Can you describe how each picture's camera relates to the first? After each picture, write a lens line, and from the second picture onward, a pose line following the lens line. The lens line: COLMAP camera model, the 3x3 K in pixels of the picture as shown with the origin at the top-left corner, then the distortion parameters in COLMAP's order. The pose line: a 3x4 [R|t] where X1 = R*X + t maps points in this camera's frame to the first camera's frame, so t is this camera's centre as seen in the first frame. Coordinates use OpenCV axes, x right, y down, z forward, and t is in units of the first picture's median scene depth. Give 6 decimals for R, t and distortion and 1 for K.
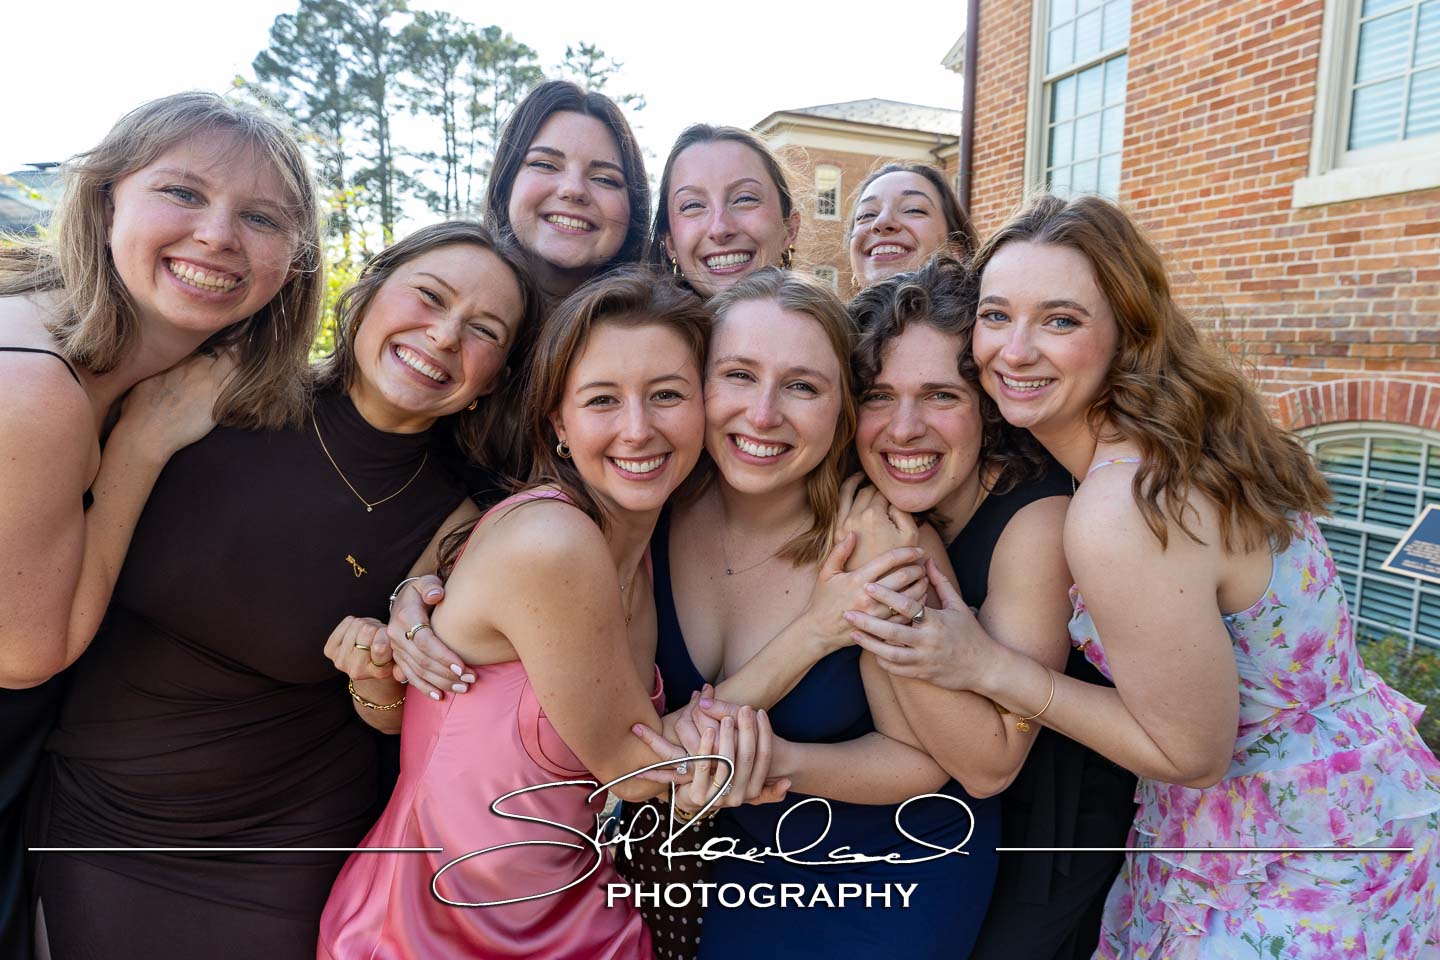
lens RADIAL K [[910.4, 0, 821.9], [0, 910.4, 479.1], [0, 0, 1]] dist [0.014765, -0.001341]
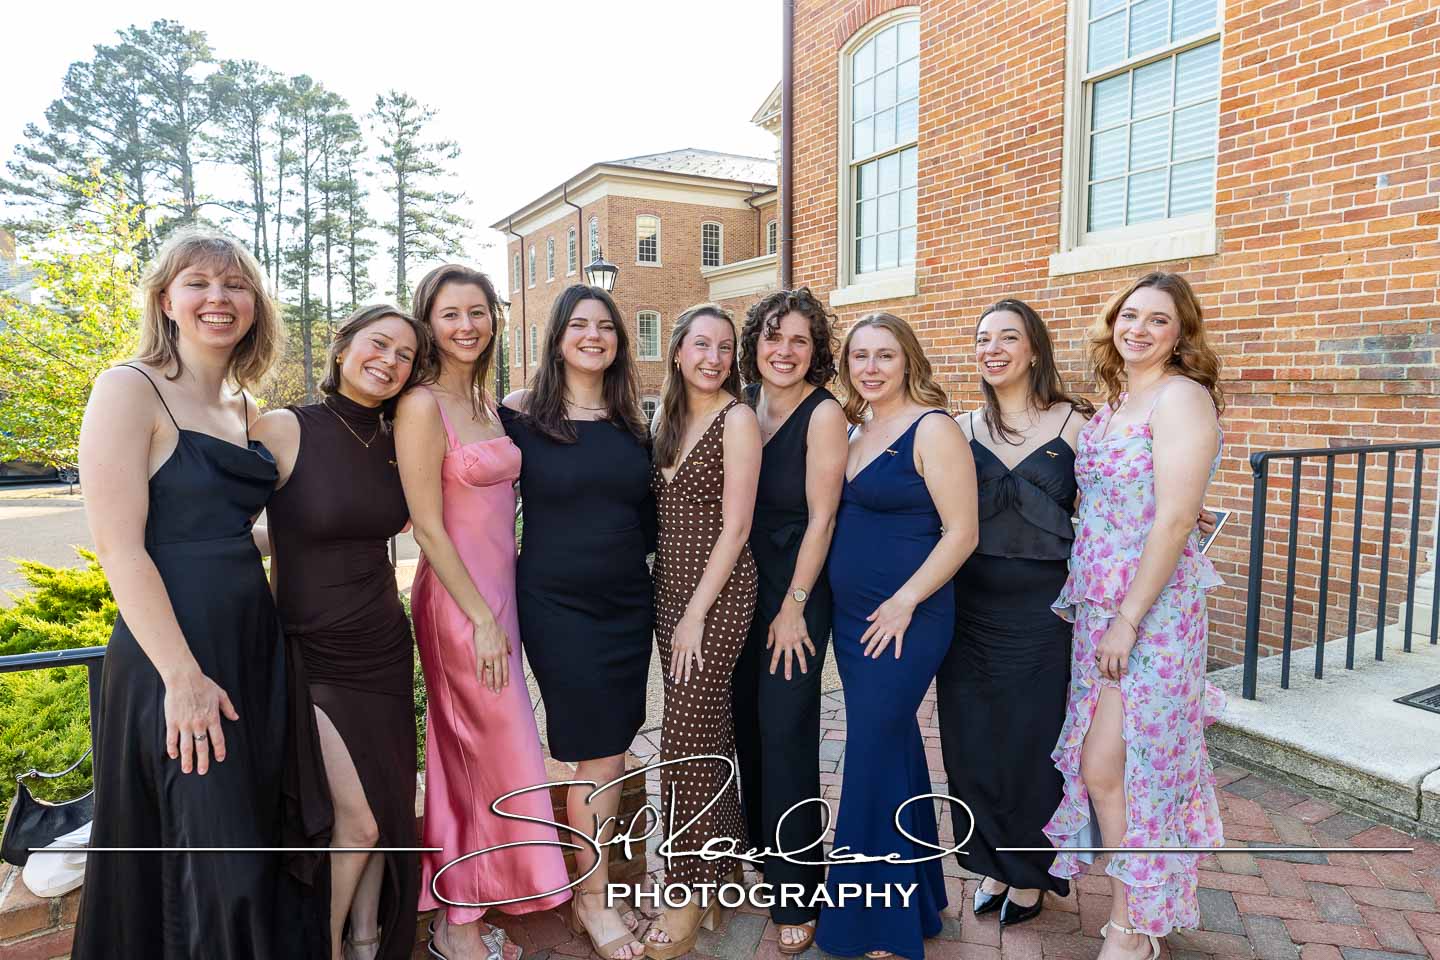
lens RADIAL K [[922.8, 0, 720.0], [0, 922.8, 480.0], [0, 0, 1]] dist [0.018135, 0.004273]
pose [[0.995895, -0.034034, 0.083878, -0.049949], [0.037557, 0.998462, -0.040781, 0.017980], [-0.082361, 0.043763, 0.995641, -0.202609]]
